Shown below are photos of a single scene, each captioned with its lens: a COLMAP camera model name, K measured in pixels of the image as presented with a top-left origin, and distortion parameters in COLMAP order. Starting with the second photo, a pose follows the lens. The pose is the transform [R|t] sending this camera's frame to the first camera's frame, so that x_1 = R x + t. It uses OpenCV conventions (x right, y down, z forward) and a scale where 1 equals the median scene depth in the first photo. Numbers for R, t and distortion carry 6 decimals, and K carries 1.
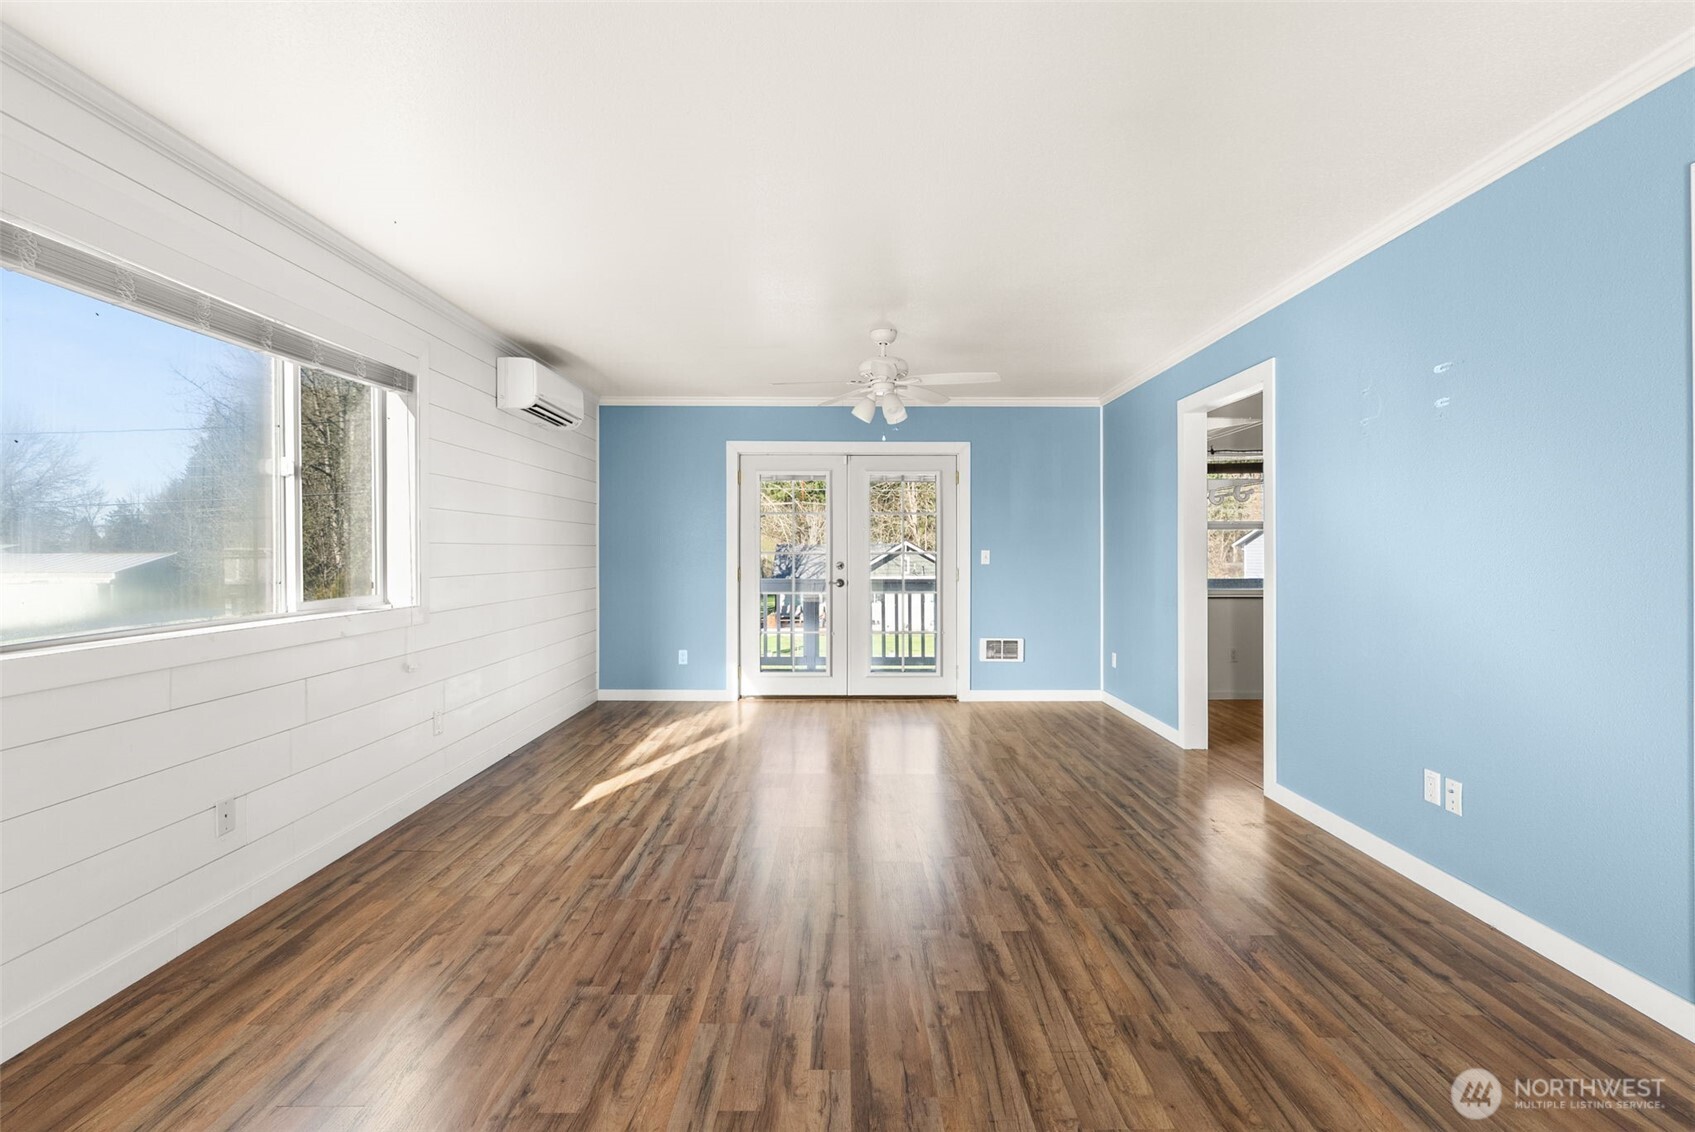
lens RADIAL K [[771.1, 0, 845.1], [0, 771.1, 563.3], [0, 0, 1]] dist [-0.004455, 0.000666]
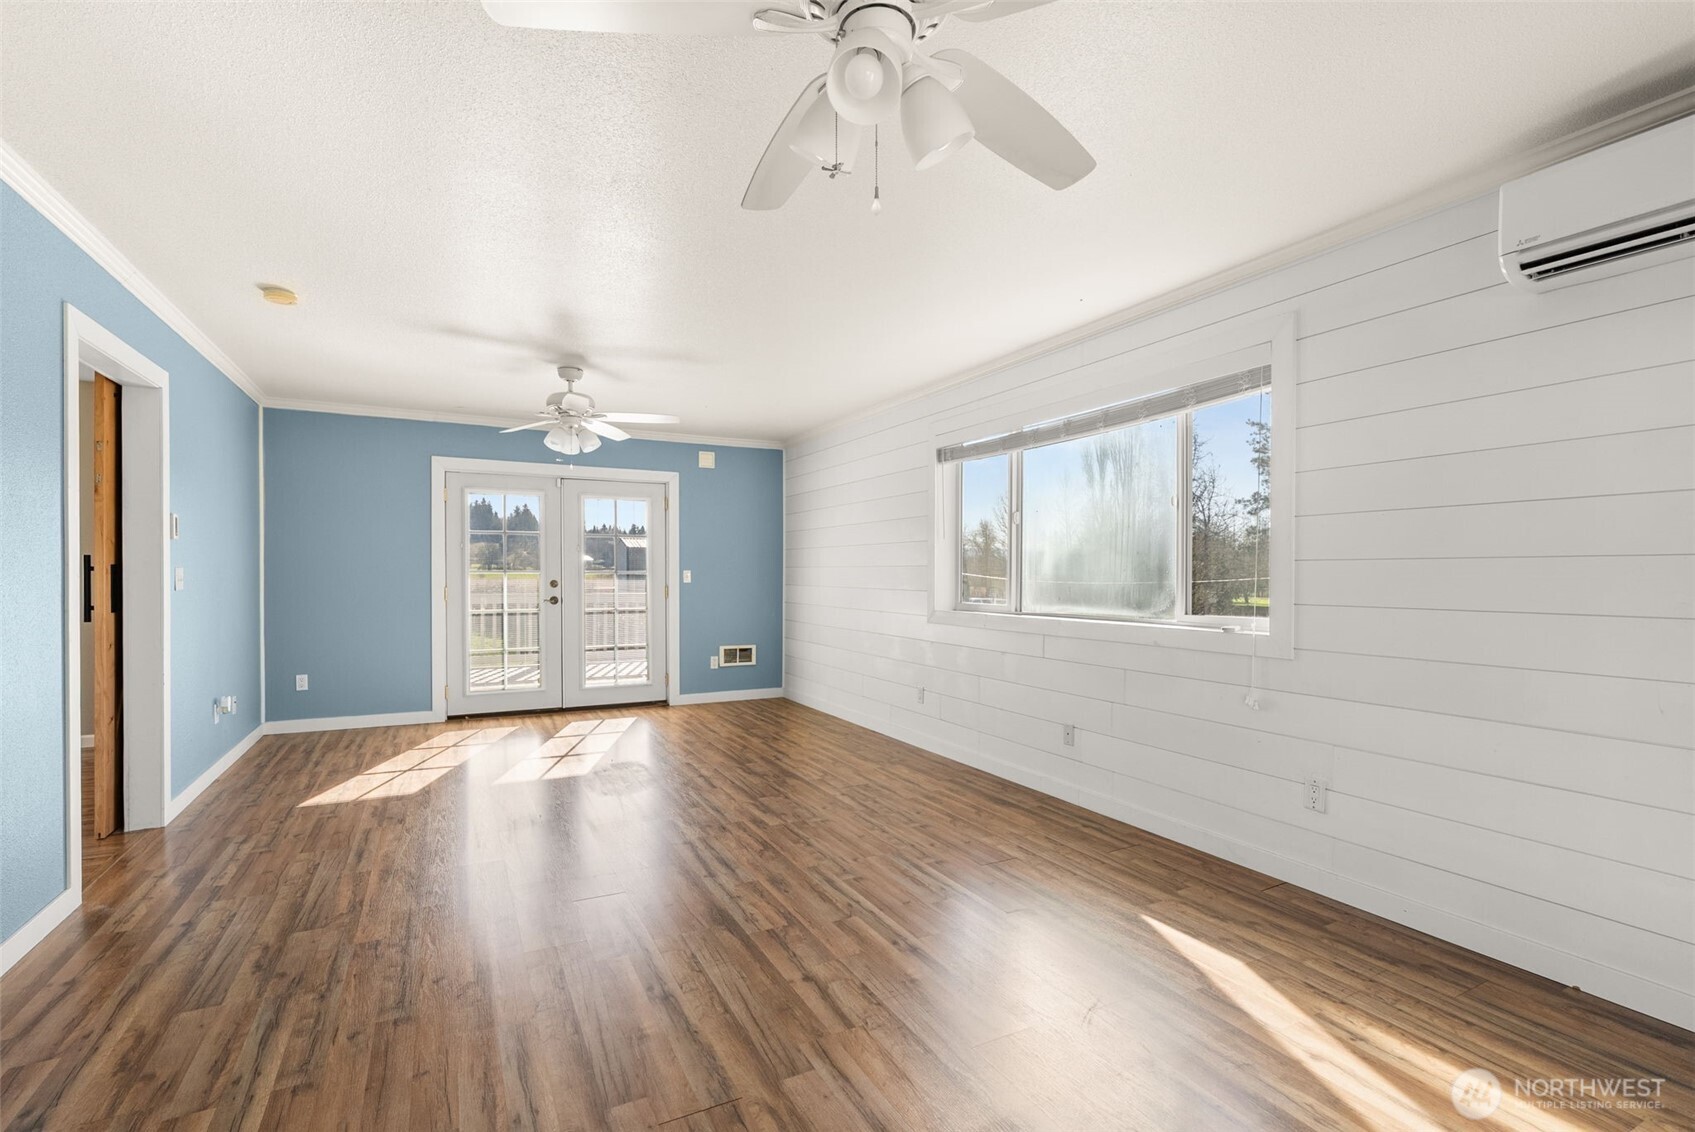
lens RADIAL K [[771.1, 0, 840.0], [0, 771.1, 569.1], [0, 0, 1]] dist [-0.004455, 0.000666]
pose [[-0.892074, -0.002217, -0.451884, 0.367028], [-0.007054, 0.999934, 0.009018, -0.031763], [0.451835, 0.011232, -0.892031, 2.257596]]
